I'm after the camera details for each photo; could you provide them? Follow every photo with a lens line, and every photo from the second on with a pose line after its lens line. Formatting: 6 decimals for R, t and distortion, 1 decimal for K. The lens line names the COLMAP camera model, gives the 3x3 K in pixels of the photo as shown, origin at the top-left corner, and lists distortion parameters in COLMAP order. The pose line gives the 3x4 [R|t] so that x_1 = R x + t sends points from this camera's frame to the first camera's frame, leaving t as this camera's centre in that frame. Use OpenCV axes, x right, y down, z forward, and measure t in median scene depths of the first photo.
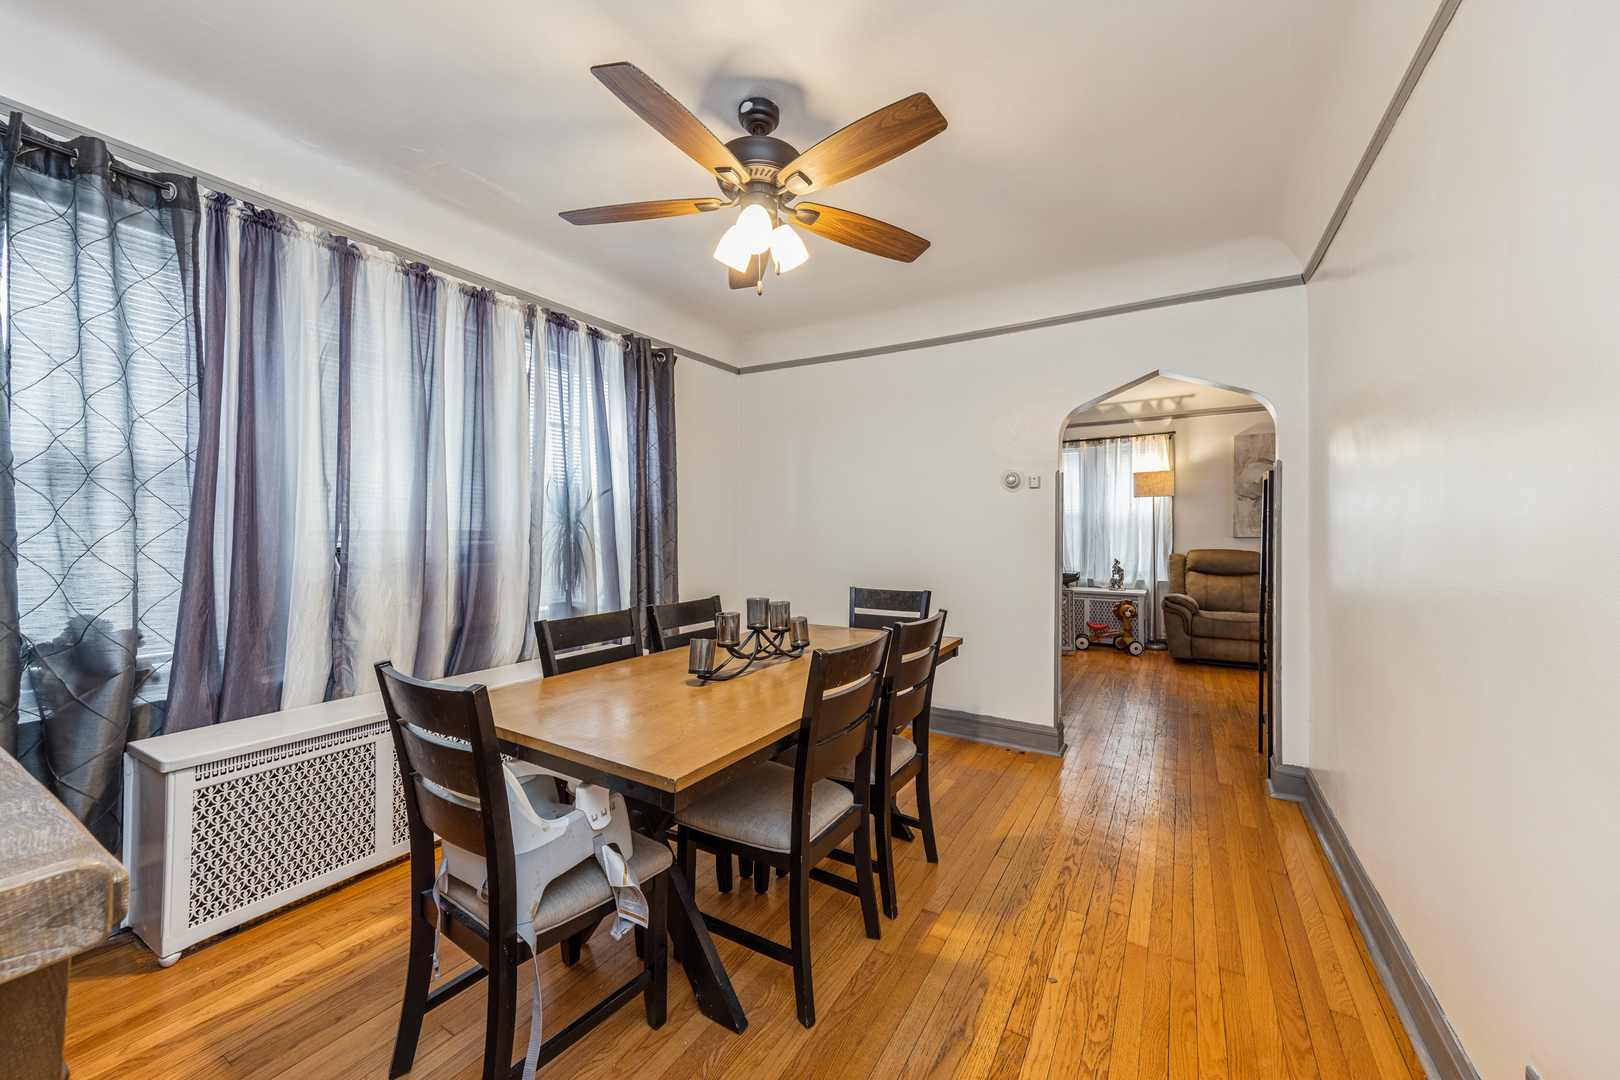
lens RADIAL K [[605.8, 0, 803.2], [0, 605.8, 530.2], [0, 0, 1]] dist [0.012344, 0.000206]
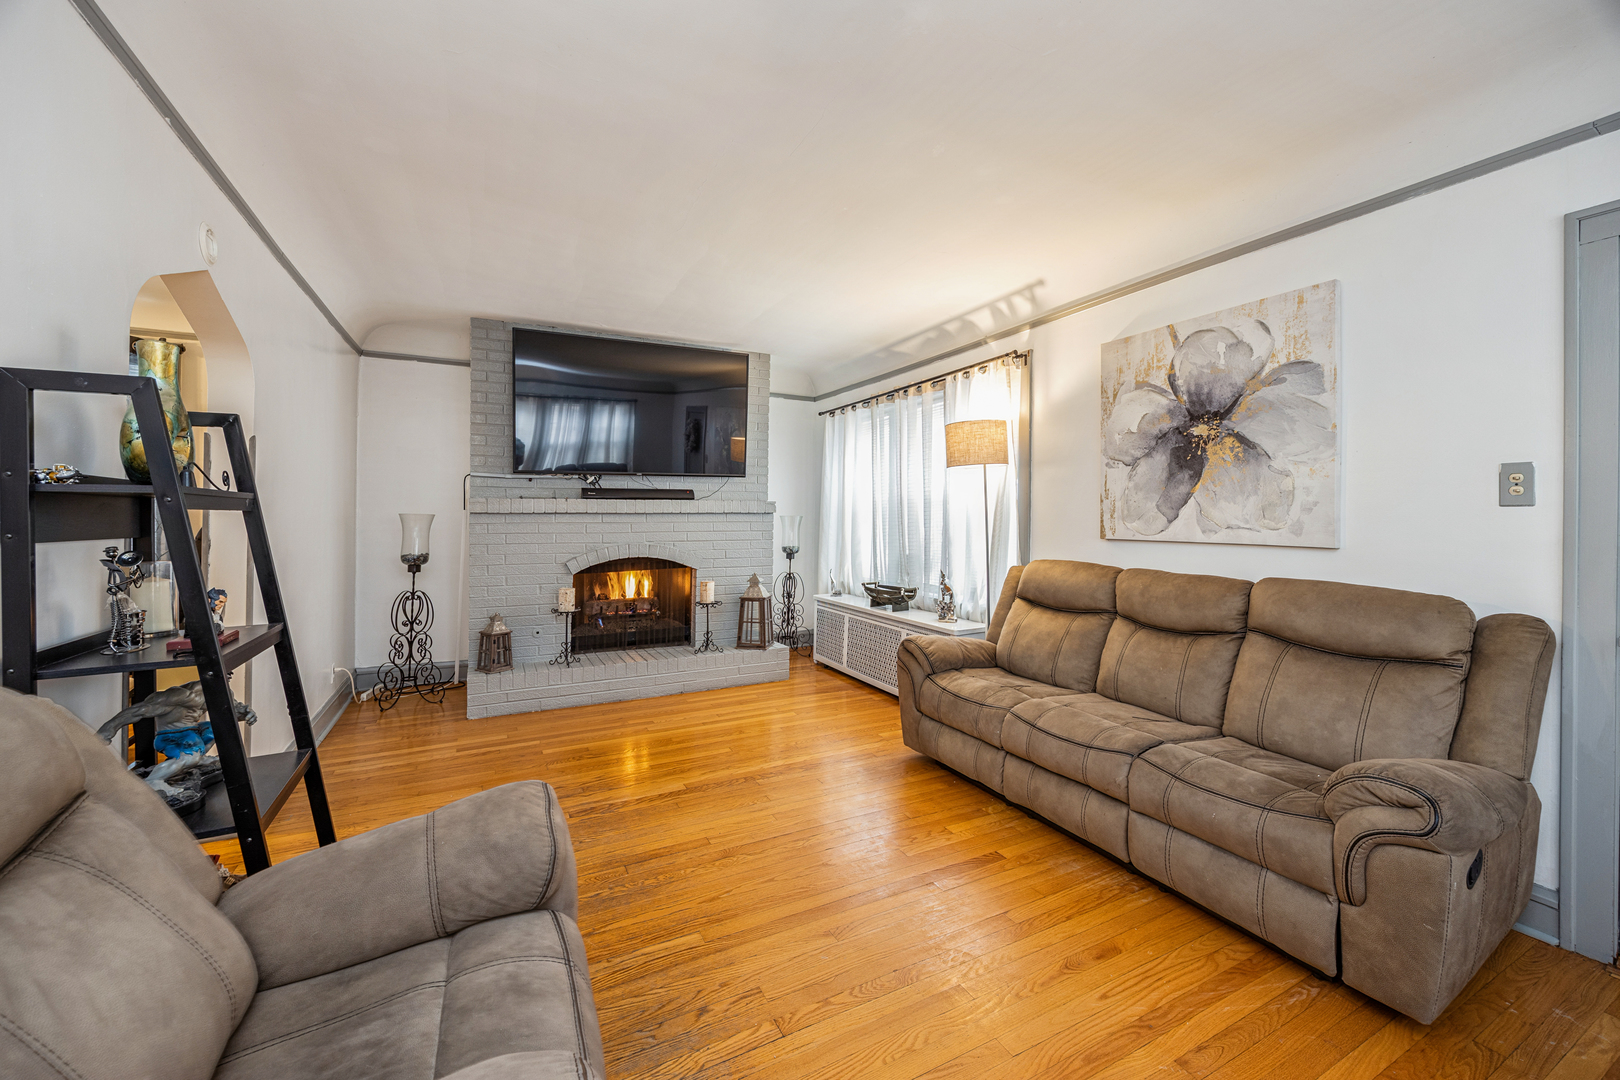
lens RADIAL K [[620.4, 0, 790.3], [0, 620.4, 521.3], [0, 0, 1]] dist [-0.001668, -0.000080]
pose [[0.855674, 0.010534, -0.517409, 1.694911], [-0.009336, 0.999944, 0.004919, -0.007615], [0.517432, 0.000622, 0.855724, 0.914965]]
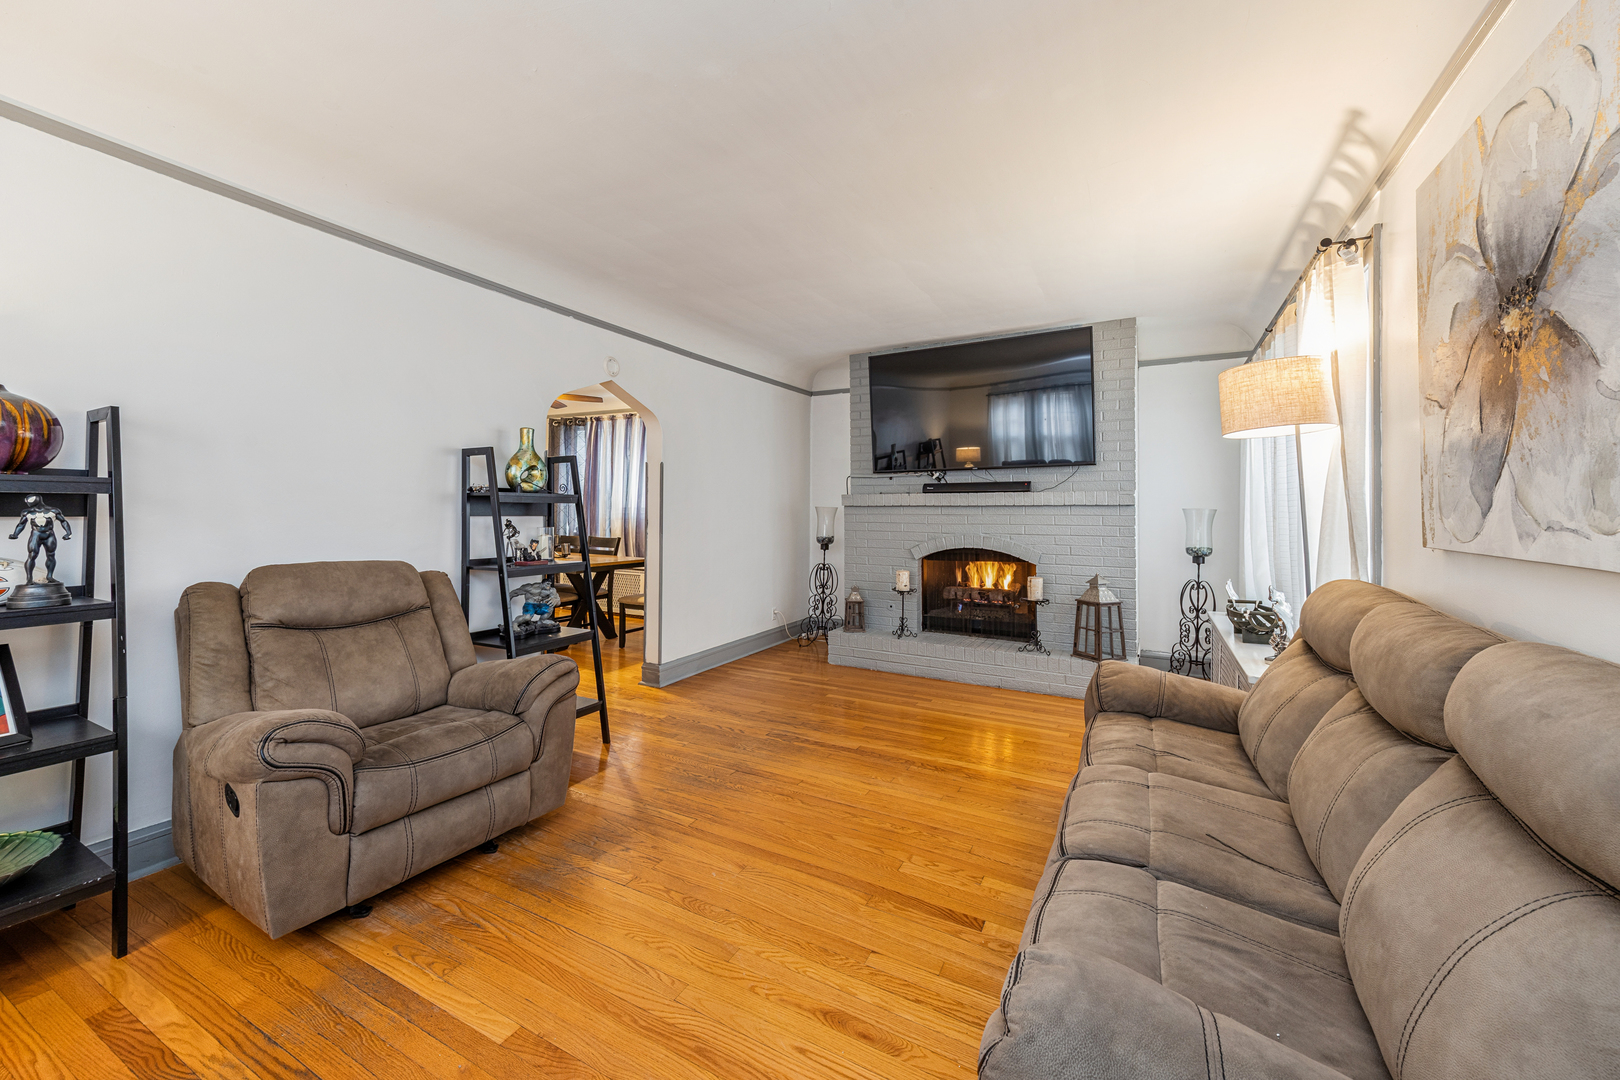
lens RADIAL K [[615.2, 0, 807.1], [0, 615.2, 504.0], [0, 0, 1]] dist [0.013320, 0.000091]
pose [[0.070909, -0.004151, -0.997474, 2.193877], [-0.010723, 0.999930, -0.004924, -0.008789], [0.997425, 0.011045, 0.070859, 1.568114]]
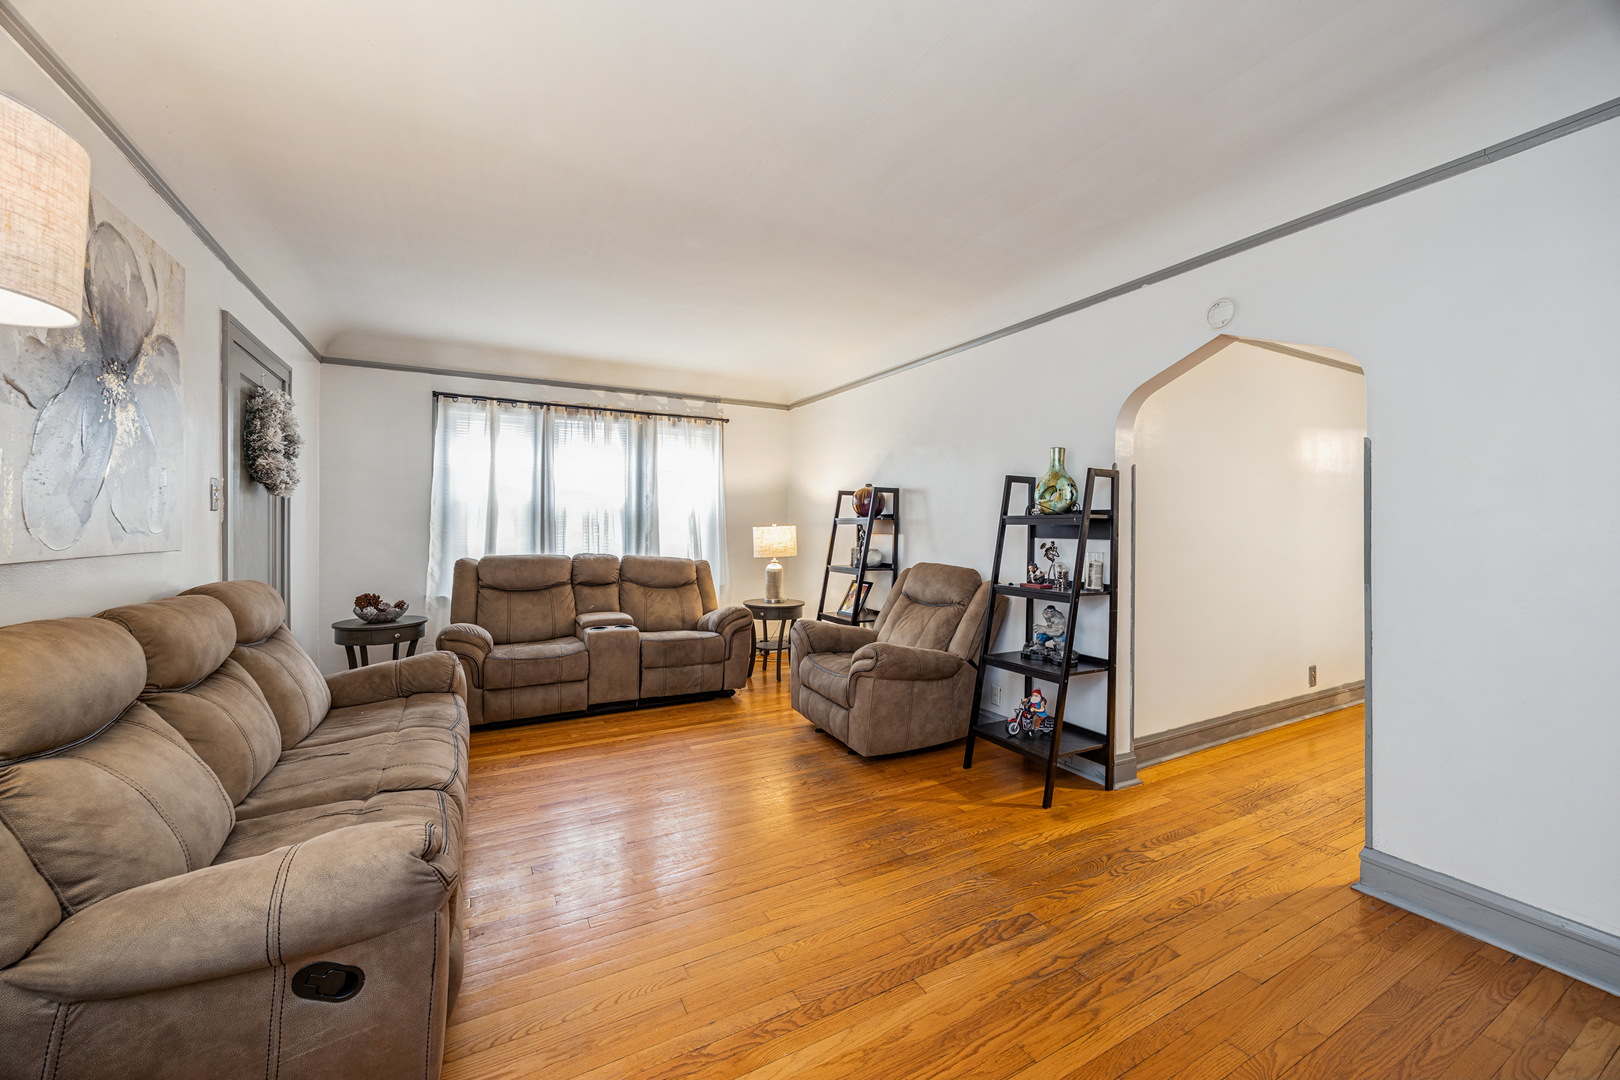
lens RADIAL K [[605.8, 0, 803.2], [0, 605.8, 530.2], [0, 0, 1]] dist [0.012344, 0.000206]
pose [[-0.875617, -0.001269, 0.483005, 0.769643], [-0.001314, 0.999999, 0.000244, -0.001906], [-0.483005, -0.000421, -0.875618, 2.376402]]
